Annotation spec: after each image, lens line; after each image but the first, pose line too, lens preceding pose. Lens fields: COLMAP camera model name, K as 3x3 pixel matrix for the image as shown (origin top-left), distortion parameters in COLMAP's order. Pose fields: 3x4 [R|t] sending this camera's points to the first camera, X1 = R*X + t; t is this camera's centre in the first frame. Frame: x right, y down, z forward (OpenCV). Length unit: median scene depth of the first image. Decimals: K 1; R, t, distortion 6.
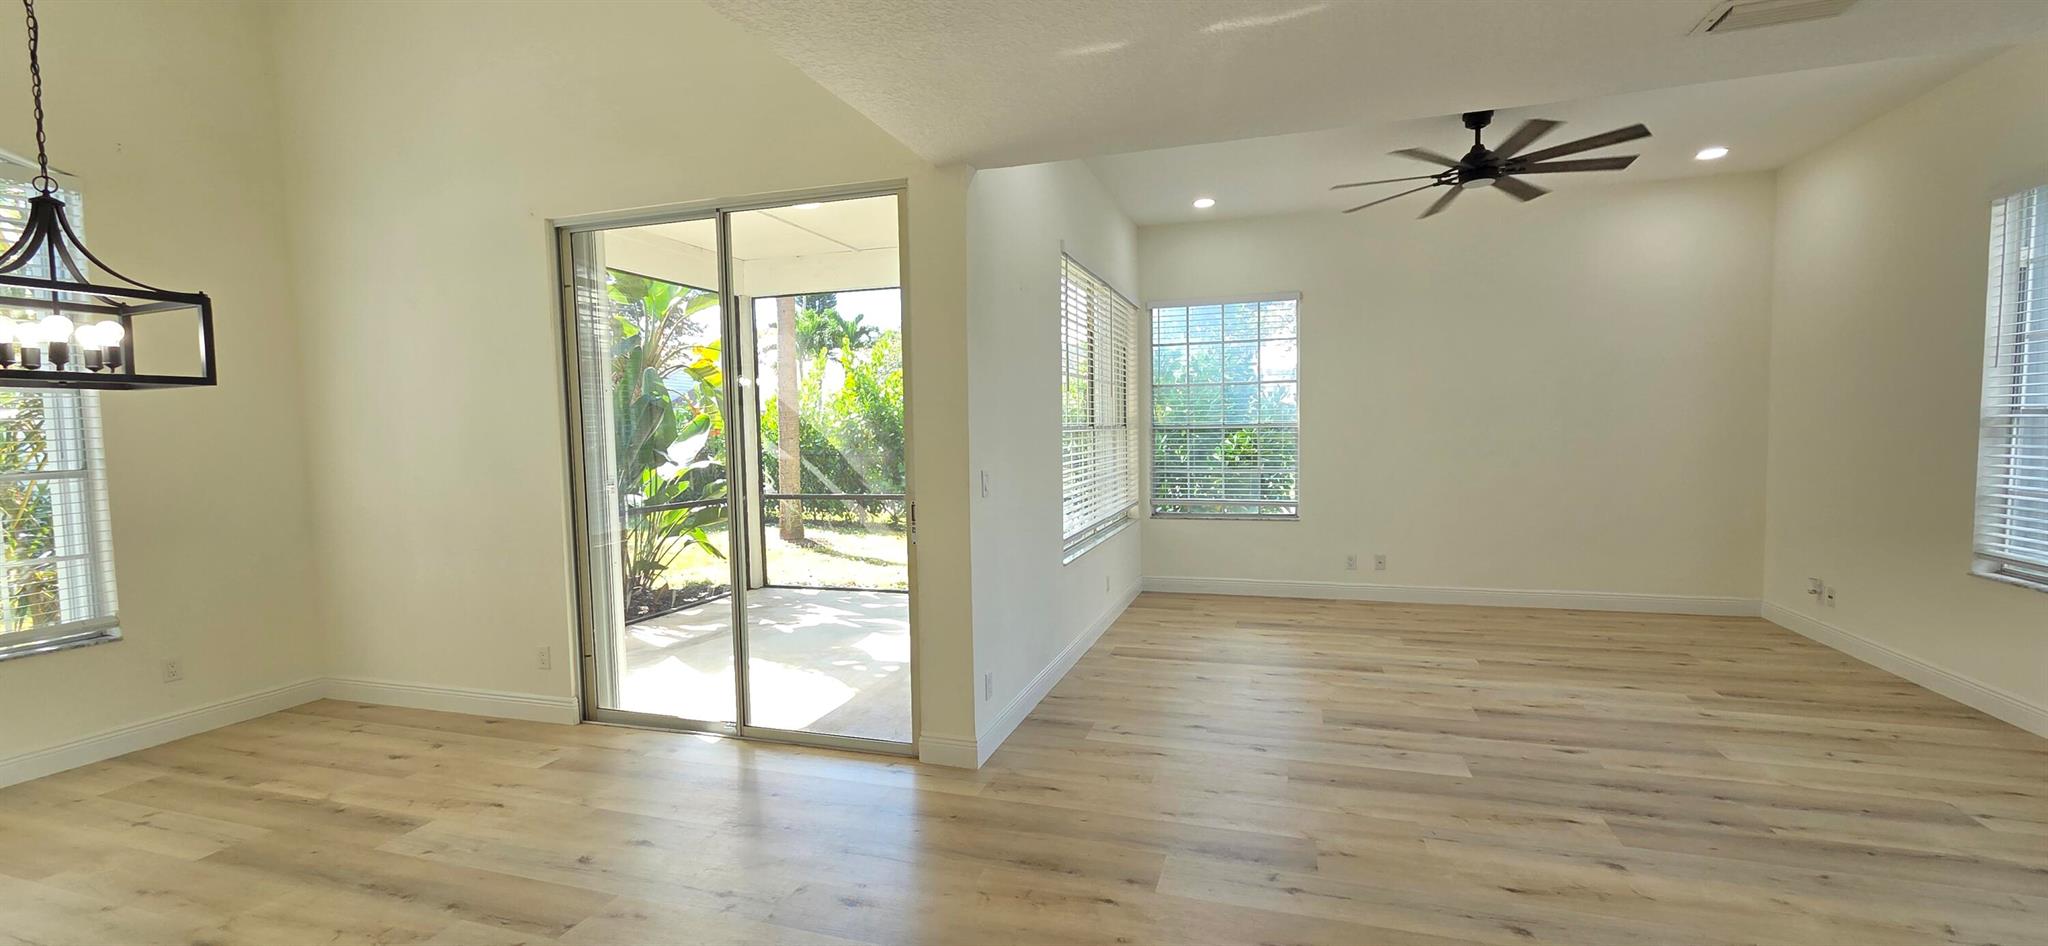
lens RADIAL K [[835.9, 0, 1022.7], [0, 835.9, 478.5], [0, 0, 1]] dist [0.000042, 0.000462]
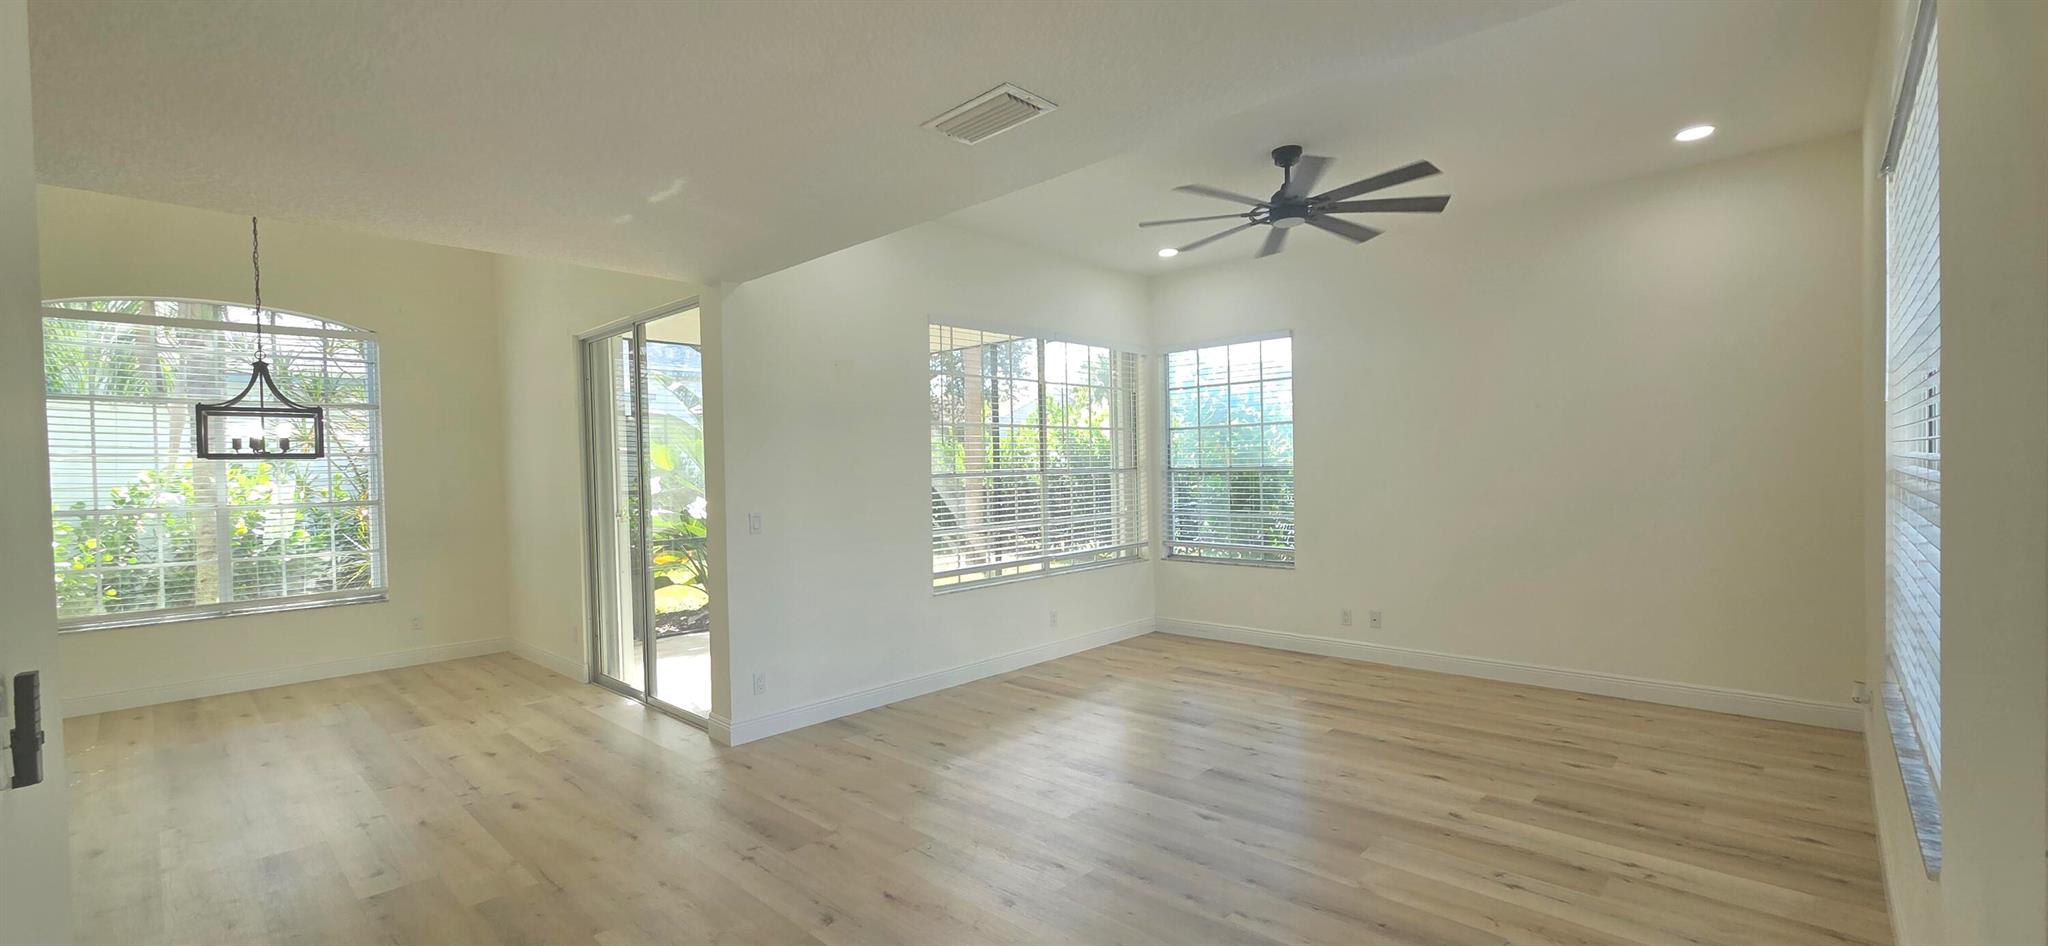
lens RADIAL K [[835.9, 0, 1022.7], [0, 835.9, 478.5], [0, 0, 1]] dist [0.000042, 0.000462]
pose [[0.902931, 0.005269, -0.429754, 0.702772], [-0.020365, 0.999326, -0.030536, -0.025475], [0.429303, 0.036324, 0.902430, 0.017070]]
